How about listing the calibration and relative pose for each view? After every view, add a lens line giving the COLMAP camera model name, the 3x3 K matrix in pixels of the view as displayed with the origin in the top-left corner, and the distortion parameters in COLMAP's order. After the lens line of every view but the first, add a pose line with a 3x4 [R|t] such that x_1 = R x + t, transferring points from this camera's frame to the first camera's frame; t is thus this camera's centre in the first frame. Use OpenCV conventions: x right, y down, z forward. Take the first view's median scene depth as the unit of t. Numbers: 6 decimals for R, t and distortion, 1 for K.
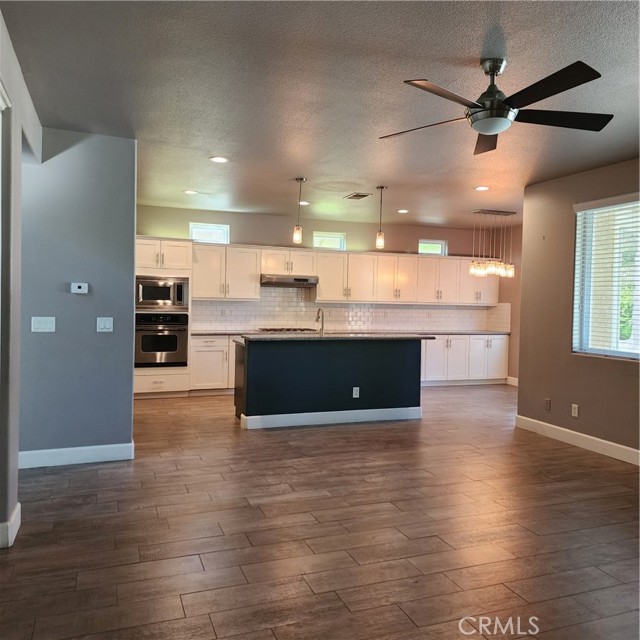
lens RADIAL K [[569.4, 0, 324.0], [0, 569.4, 319.6], [0, 0, 1]] dist [0.095941, -0.052363]
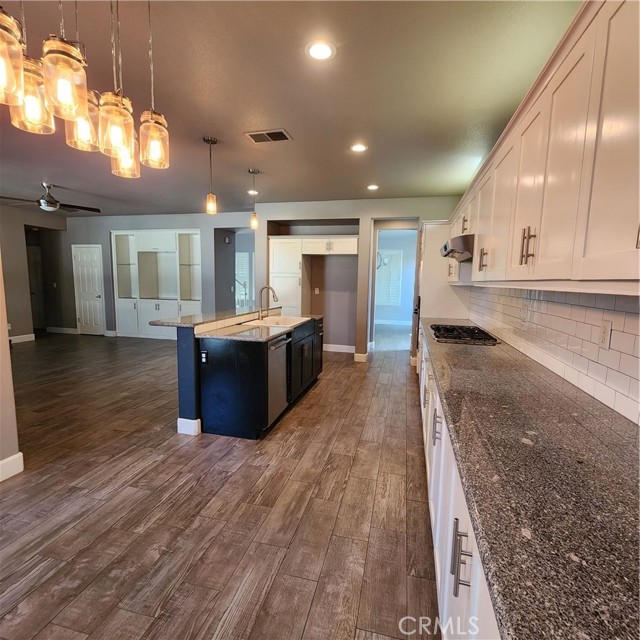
lens RADIAL K [[352.1, 0, 321.3], [0, 352.1, 323.6], [0, 0, 1]] dist [0.006586, -0.001495]
pose [[-0.577471, 0.070404, -0.813370, 0.357133], [-0.059396, 0.990012, 0.127863, -0.032467], [0.814248, 0.122148, -0.567521, 1.164842]]
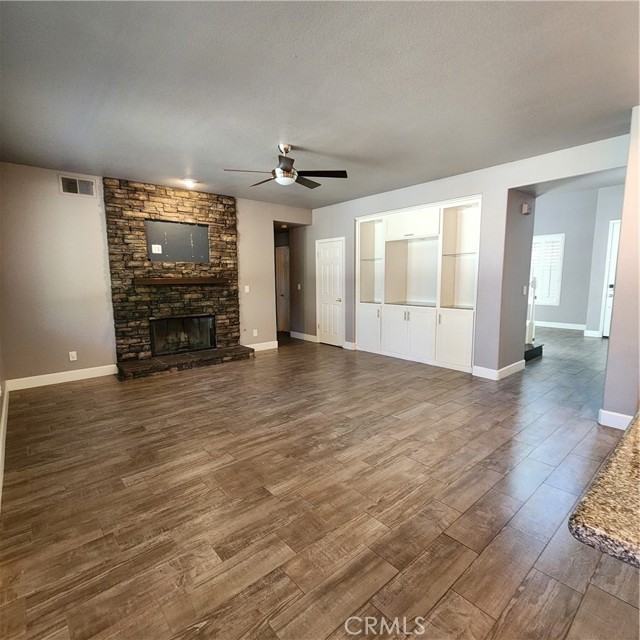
lens RADIAL K [[352.1, 0, 322.3], [0, 352.1, 321.6], [0, 0, 1]] dist [0.006586, -0.001495]
pose [[-0.940960, 0.032307, -0.336972, 0.222775], [-0.021710, 0.987627, 0.155312, -0.020972], [0.337820, 0.153458, -0.928616, 0.844164]]
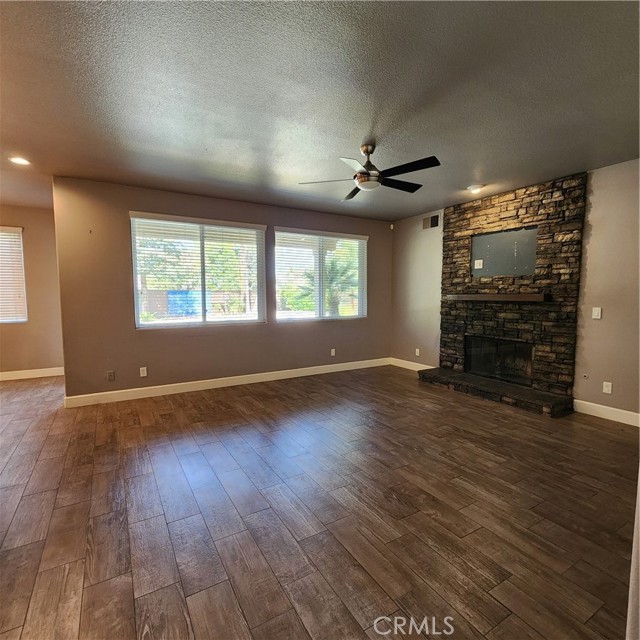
lens RADIAL K [[352.1, 0, 320.0], [0, 352.1, 321.9], [0, 0, 1]] dist [0.006586, -0.001495]
pose [[-0.165701, -0.095711, 0.981521, -0.288080], [0.035732, 0.994043, 0.102964, -0.017988], [-0.985529, 0.052133, -0.161294, 0.508385]]
